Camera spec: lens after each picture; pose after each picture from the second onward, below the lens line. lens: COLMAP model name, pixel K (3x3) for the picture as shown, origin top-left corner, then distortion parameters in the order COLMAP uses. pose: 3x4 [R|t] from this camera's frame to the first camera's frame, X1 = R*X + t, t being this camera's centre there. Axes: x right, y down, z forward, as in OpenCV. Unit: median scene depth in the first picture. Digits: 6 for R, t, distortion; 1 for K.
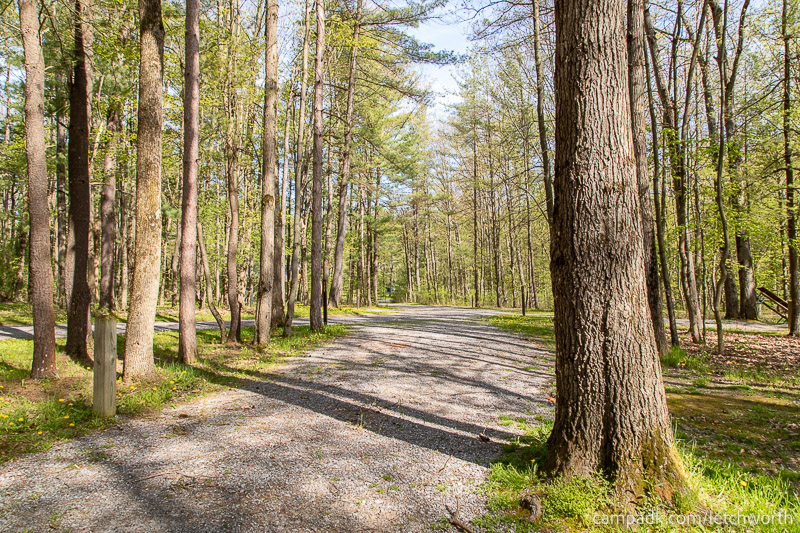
lens RADIAL K [[529.2, 0, 398.8], [0, 529.2, 267.6], [0, 0, 1]] dist [0.018984, 0.000140]
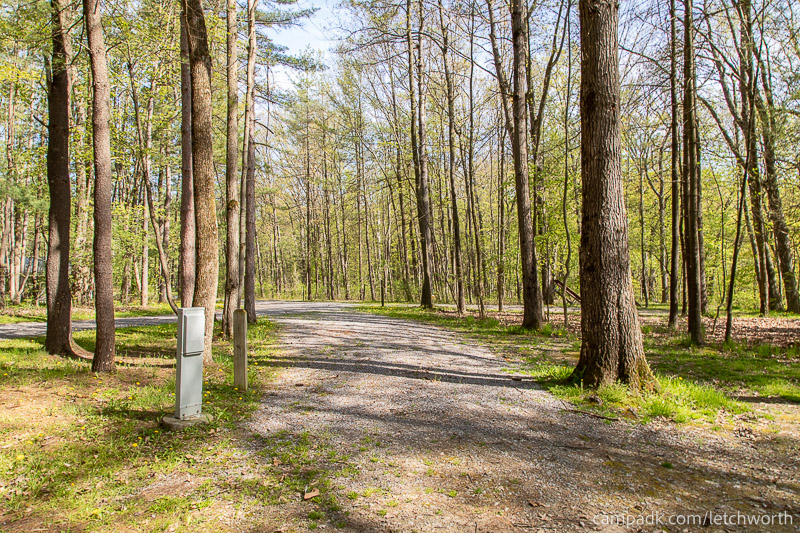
lens RADIAL K [[529.2, 0, 401.5], [0, 529.2, 266.2], [0, 0, 1]] dist [0.018984, 0.000140]
pose [[0.928663, 0.000092, 0.370924, -0.971384], [-0.004055, 0.999943, 0.009904, -0.037077], [-0.370902, -0.010702, 0.928610, -0.435230]]
